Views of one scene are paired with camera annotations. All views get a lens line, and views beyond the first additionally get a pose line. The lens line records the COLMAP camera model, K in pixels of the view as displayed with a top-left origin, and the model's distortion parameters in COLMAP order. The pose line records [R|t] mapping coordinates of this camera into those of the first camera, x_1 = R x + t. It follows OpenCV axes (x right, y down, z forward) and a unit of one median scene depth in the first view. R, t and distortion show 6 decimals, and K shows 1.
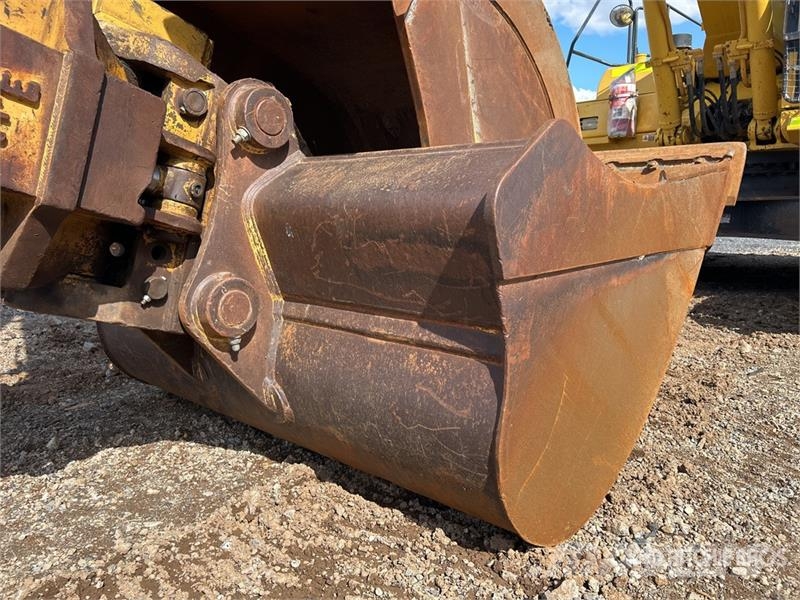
lens RADIAL K [[602.9, 0, 395.4], [0, 602.9, 300.2], [0, 0, 1]] dist [0.038855, -0.039986]
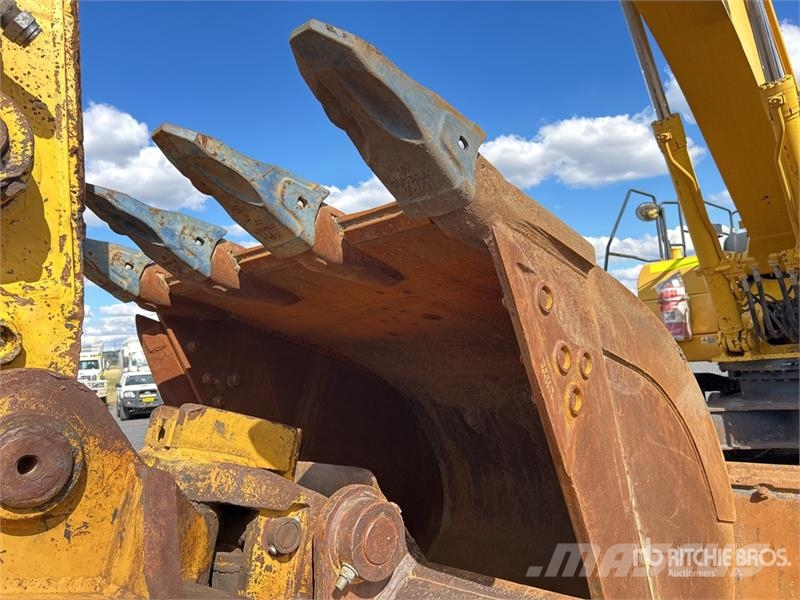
lens RADIAL K [[602.9, 0, 395.4], [0, 602.9, 300.2], [0, 0, 1]] dist [0.038855, -0.039986]
pose [[0.997279, -0.069601, -0.024287, -0.149691], [0.061326, 0.966147, -0.250598, -0.418152], [0.040906, 0.248427, 0.967787, 0.163481]]
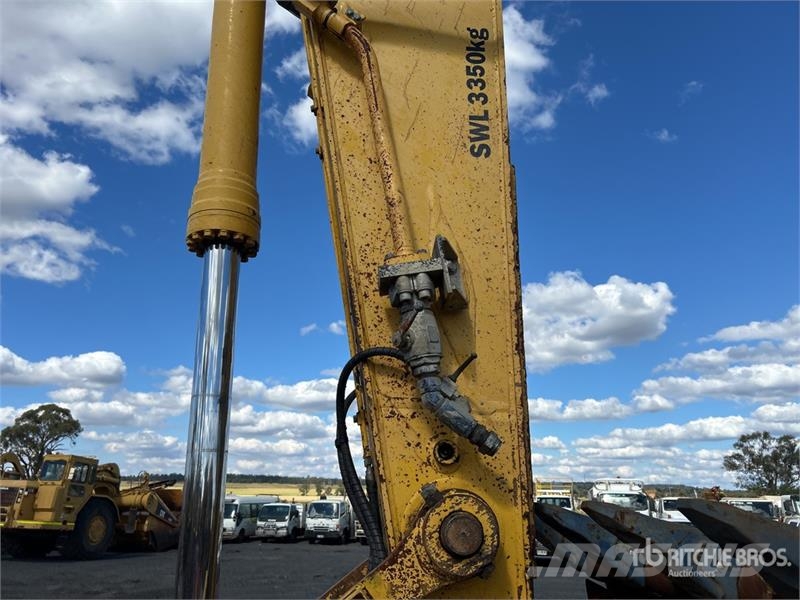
lens RADIAL K [[601.8, 0, 404.1], [0, 601.8, 302.0], [0, 0, 1]] dist [0.009063, 0.001474]
pose [[0.739530, -0.199454, -0.642894, -0.009223], [-0.127383, 0.896365, -0.424623, -0.652192], [0.660960, 0.395915, 0.637482, -0.048559]]
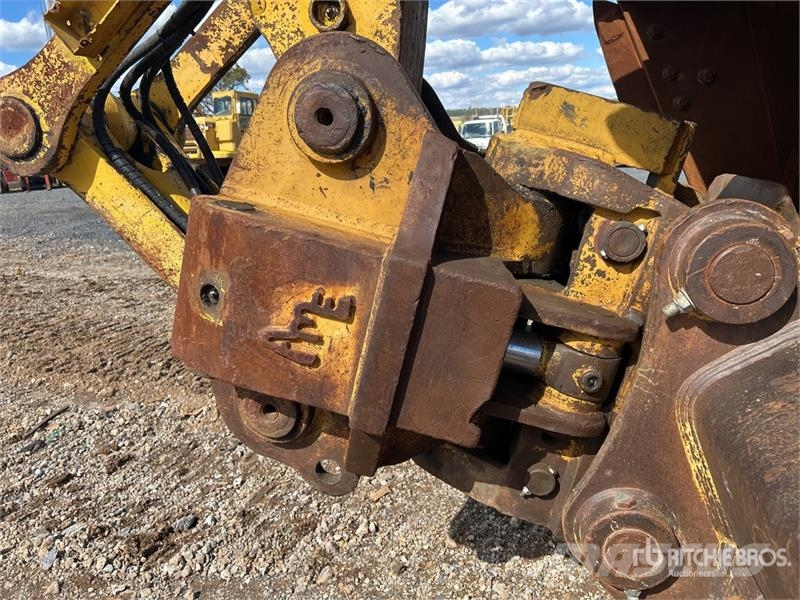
lens RADIAL K [[602.9, 0, 395.4], [0, 602.9, 300.2], [0, 0, 1]] dist [0.038855, -0.039986]
pose [[0.527727, 0.191593, -0.827524, 0.102020], [-0.085034, 0.981252, 0.172958, -0.359733], [0.845147, -0.020907, 0.534125, 0.431756]]
